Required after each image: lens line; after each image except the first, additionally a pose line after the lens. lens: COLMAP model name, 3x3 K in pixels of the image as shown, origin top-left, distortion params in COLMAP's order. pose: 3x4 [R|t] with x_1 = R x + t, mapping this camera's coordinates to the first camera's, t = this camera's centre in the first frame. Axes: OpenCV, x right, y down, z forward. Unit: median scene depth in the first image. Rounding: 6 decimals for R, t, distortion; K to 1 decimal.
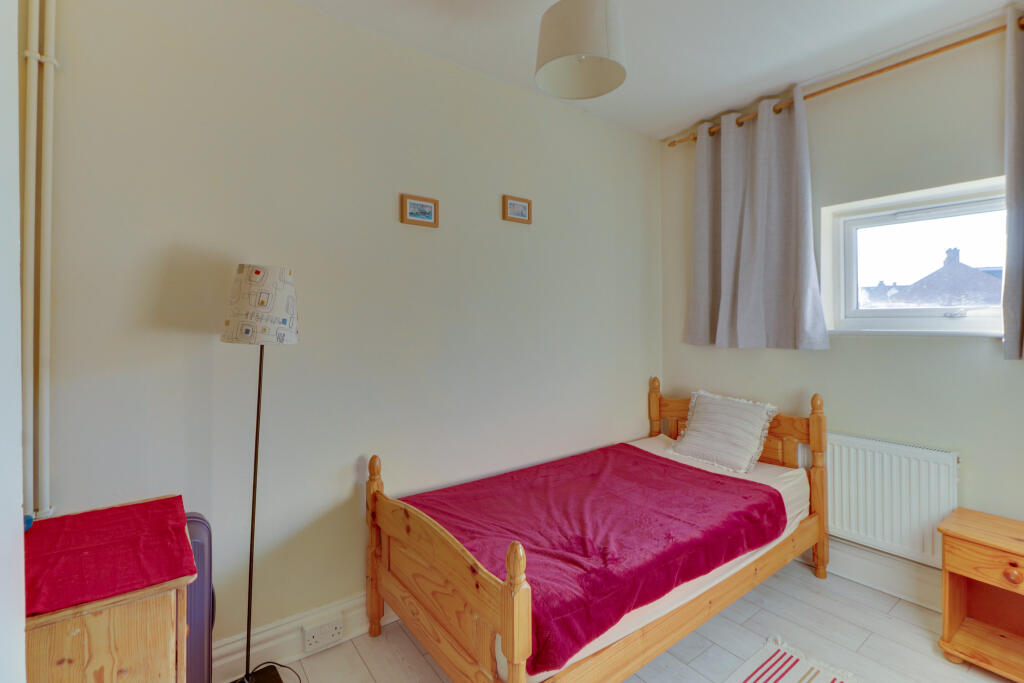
lens RADIAL K [[482.1, 0, 523.0], [0, 482.1, 309.8], [0, 0, 1]] dist [0.025969, -0.017260]
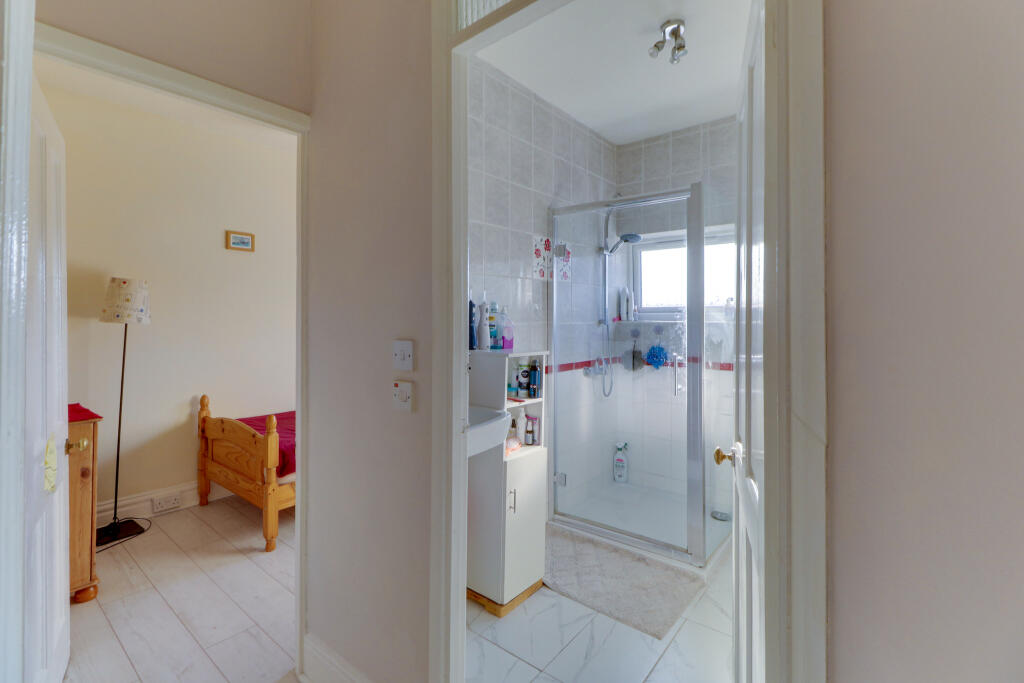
lens RADIAL K [[482.1, 0, 523.0], [0, 482.1, 309.8], [0, 0, 1]] dist [0.025969, -0.017260]
pose [[0.972946, 0.003250, 0.231012, 0.377479], [-0.002905, 0.999994, -0.001837, 0.017478], [-0.231016, 0.001116, 0.972949, -0.879907]]
